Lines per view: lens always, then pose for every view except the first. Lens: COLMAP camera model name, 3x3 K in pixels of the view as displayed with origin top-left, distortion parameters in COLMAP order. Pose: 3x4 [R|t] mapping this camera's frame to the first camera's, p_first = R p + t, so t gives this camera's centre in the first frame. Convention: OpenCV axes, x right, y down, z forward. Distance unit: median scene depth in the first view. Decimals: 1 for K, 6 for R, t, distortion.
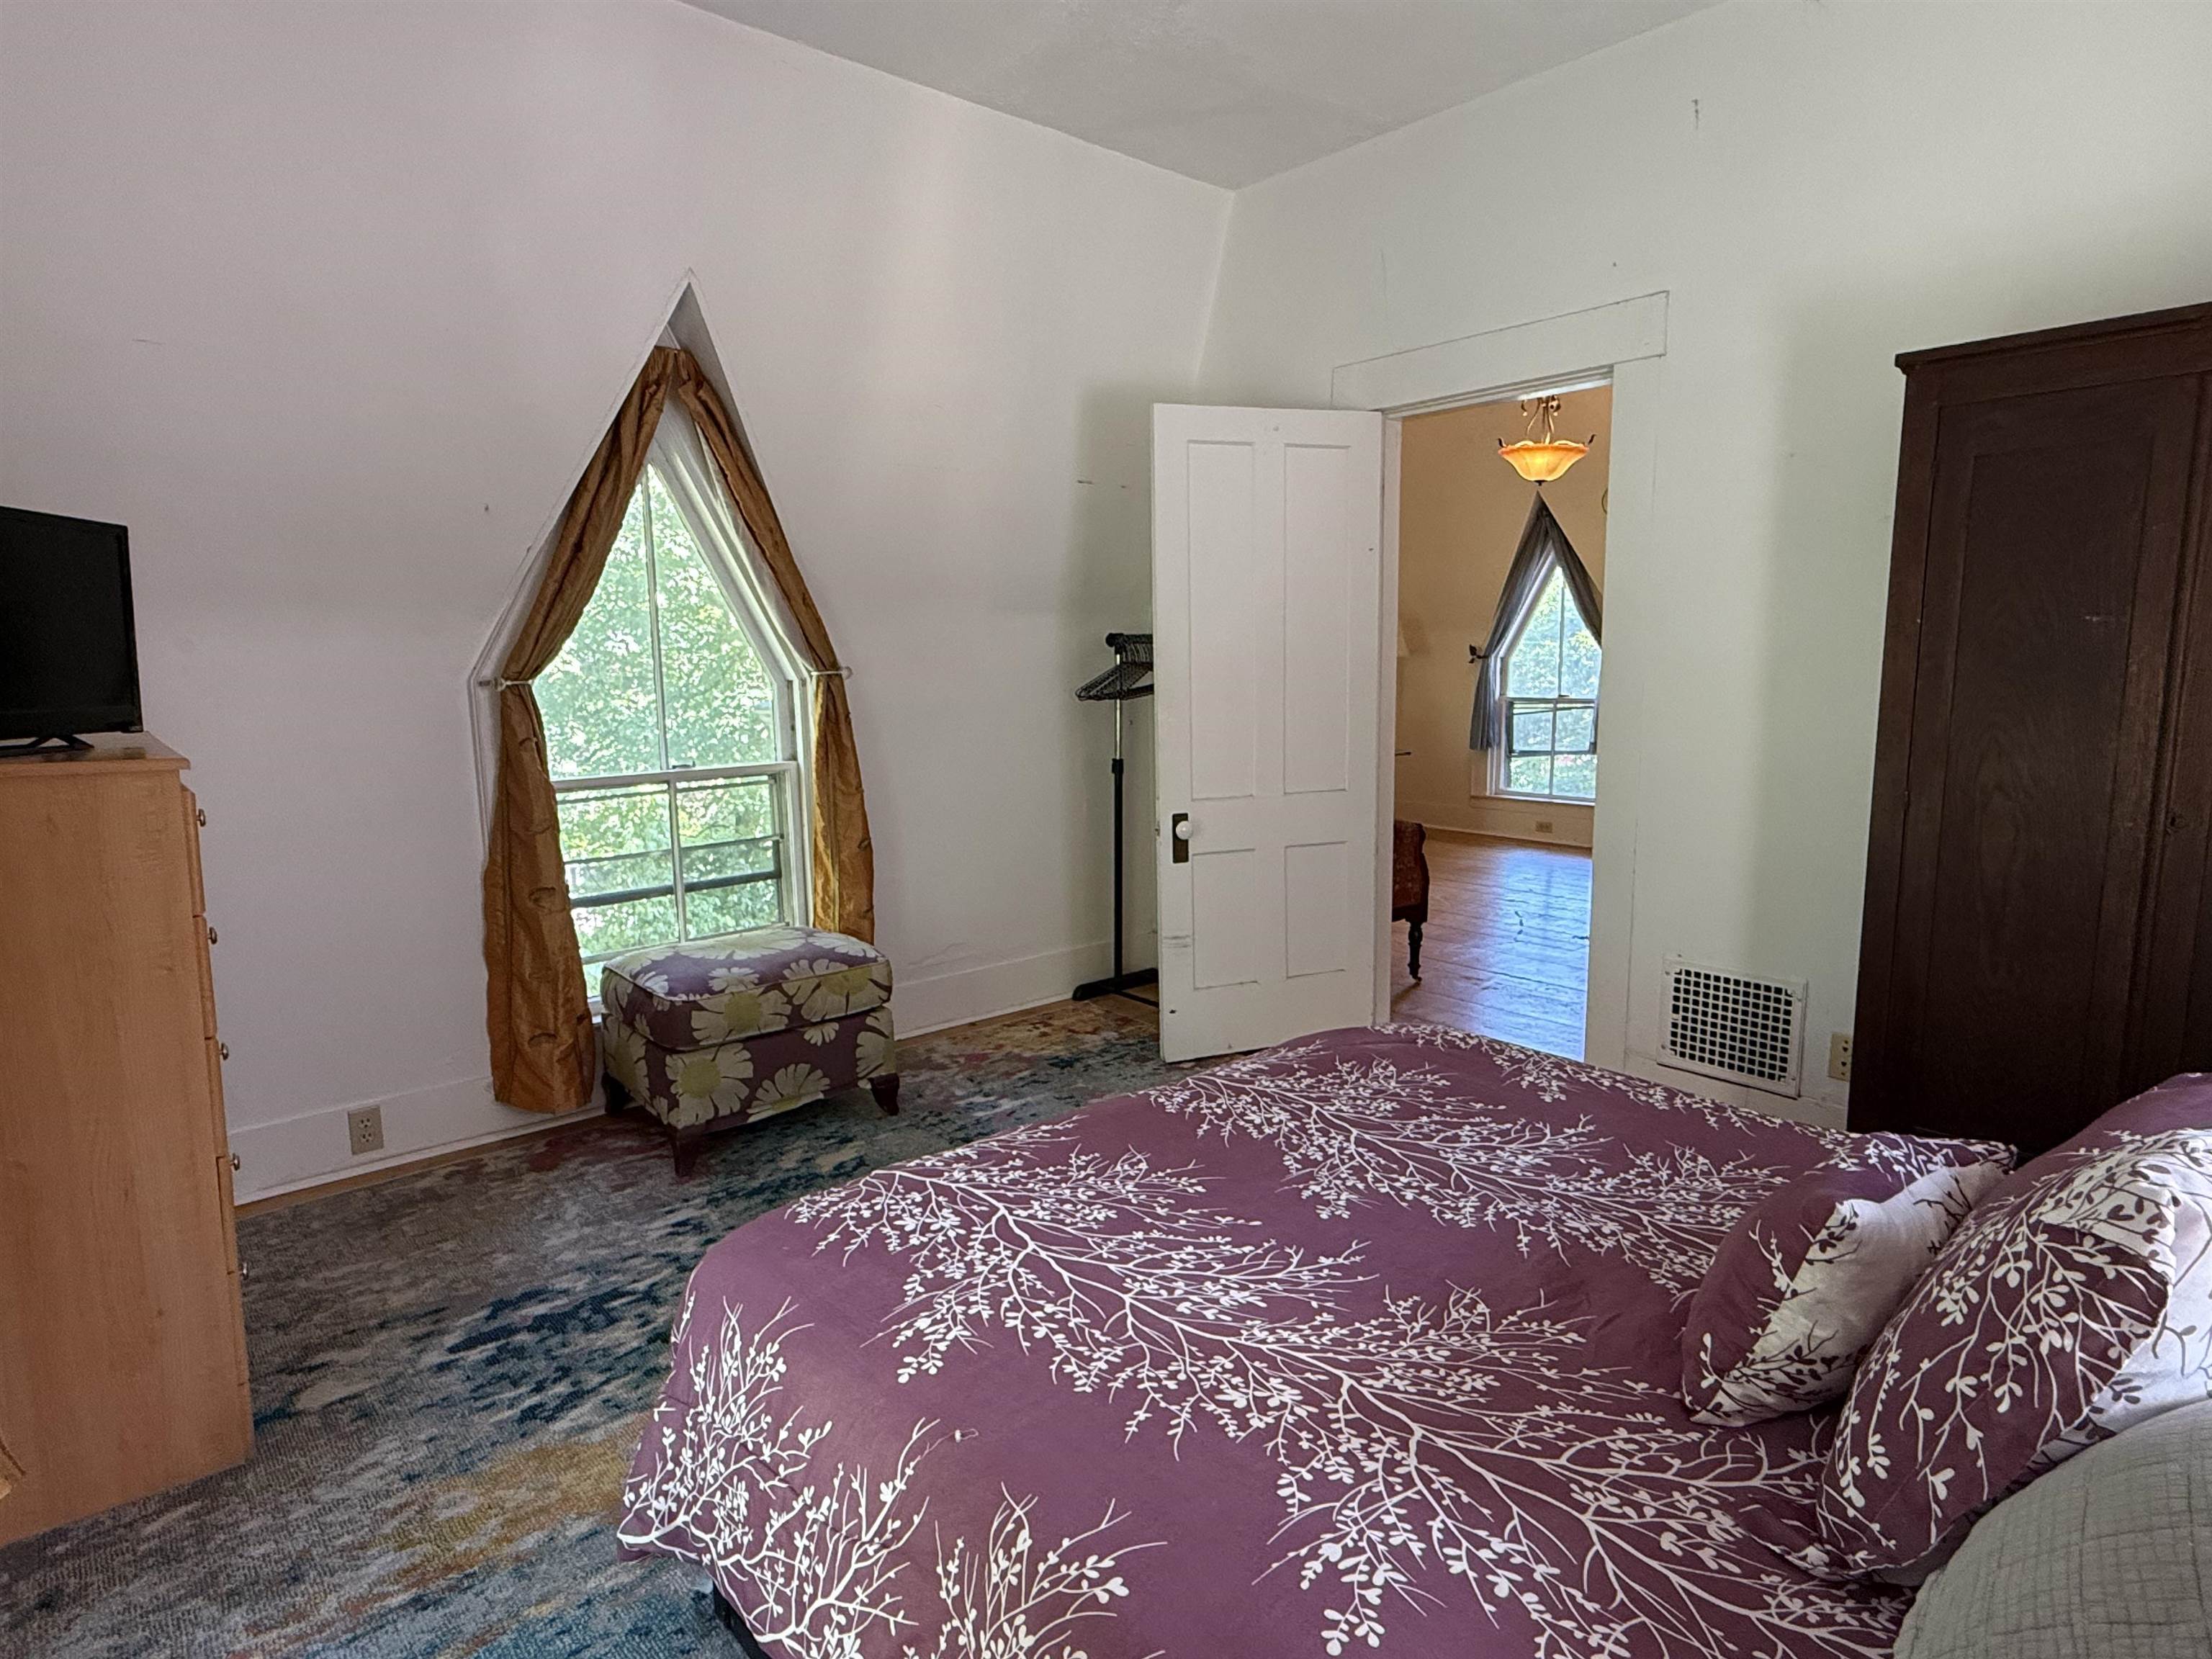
lens RADIAL K [[1226.0, 0, 1101.4], [0, 1226.0, 812.5], [0, 0, 1]] dist [0.005692, -0.003927]
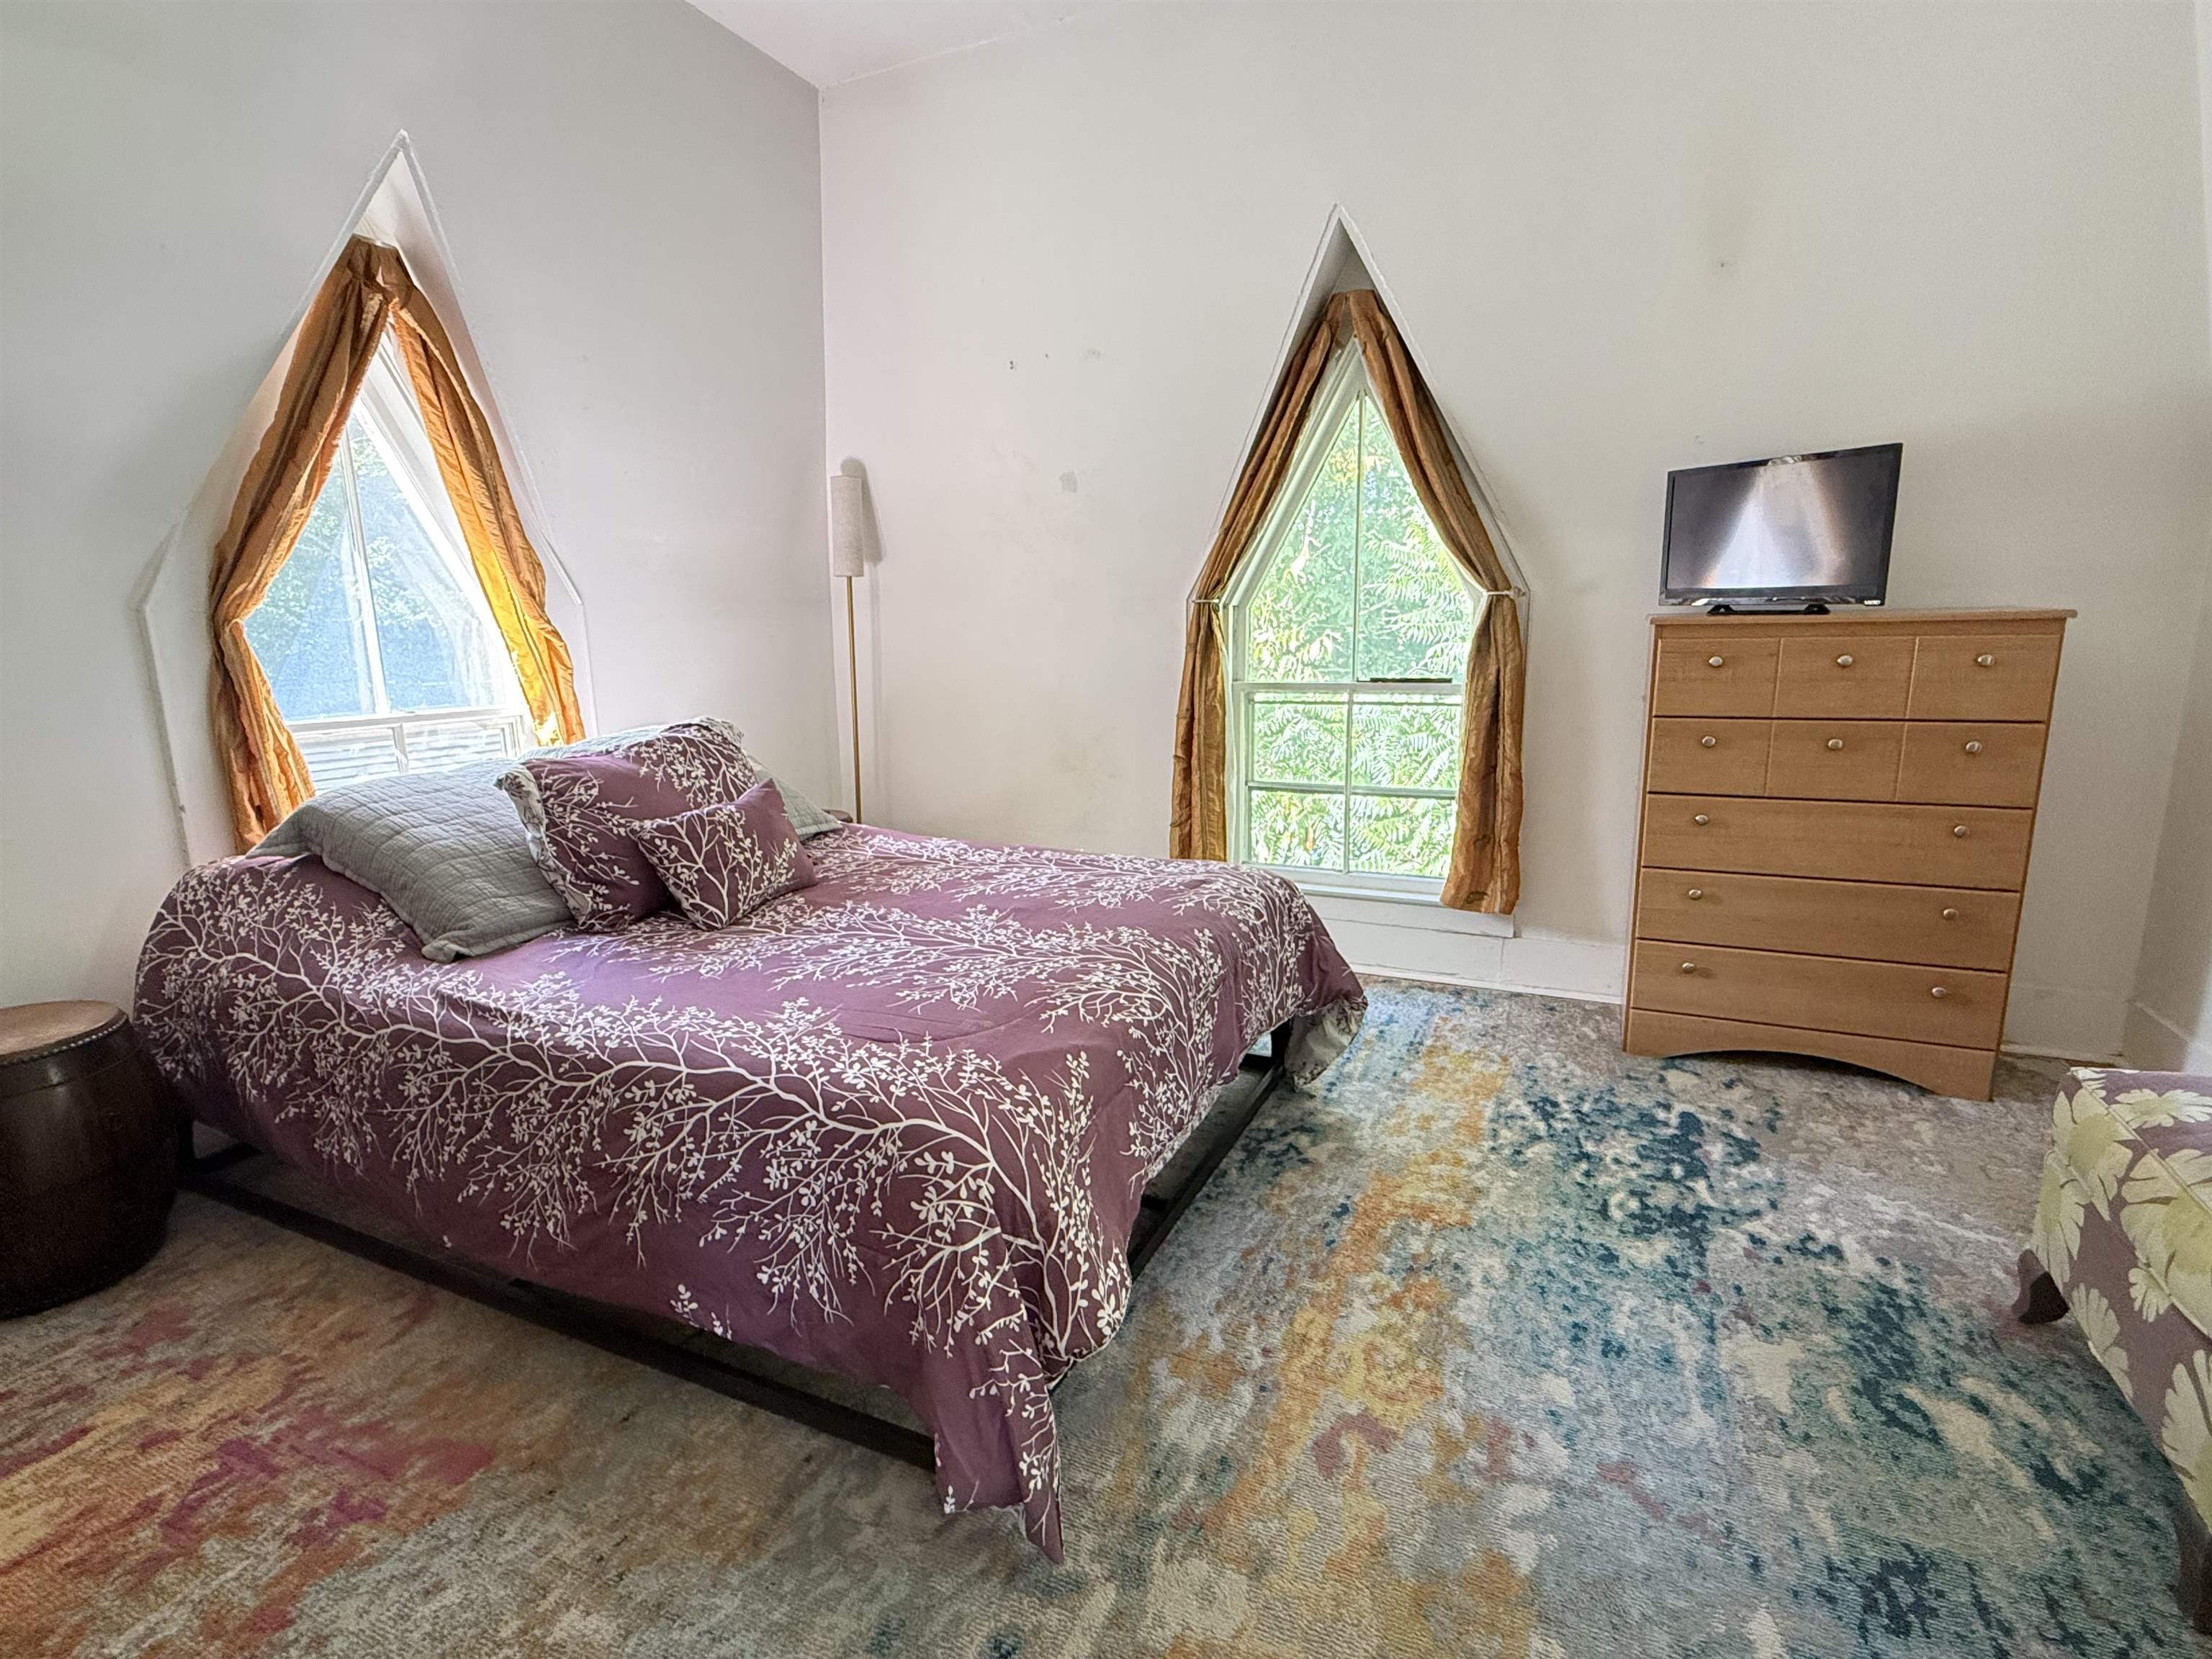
lens RADIAL K [[1093.5, 0, 1099.1], [0, 1093.5, 841.3], [0, 0, 1]] dist [0.001796, 0.000105]
pose [[-0.914020, 0.104971, -0.391852, 0.457891], [-0.029099, 0.946488, 0.321425, -0.177324], [0.404624, 0.305191, -0.862054, 1.750822]]
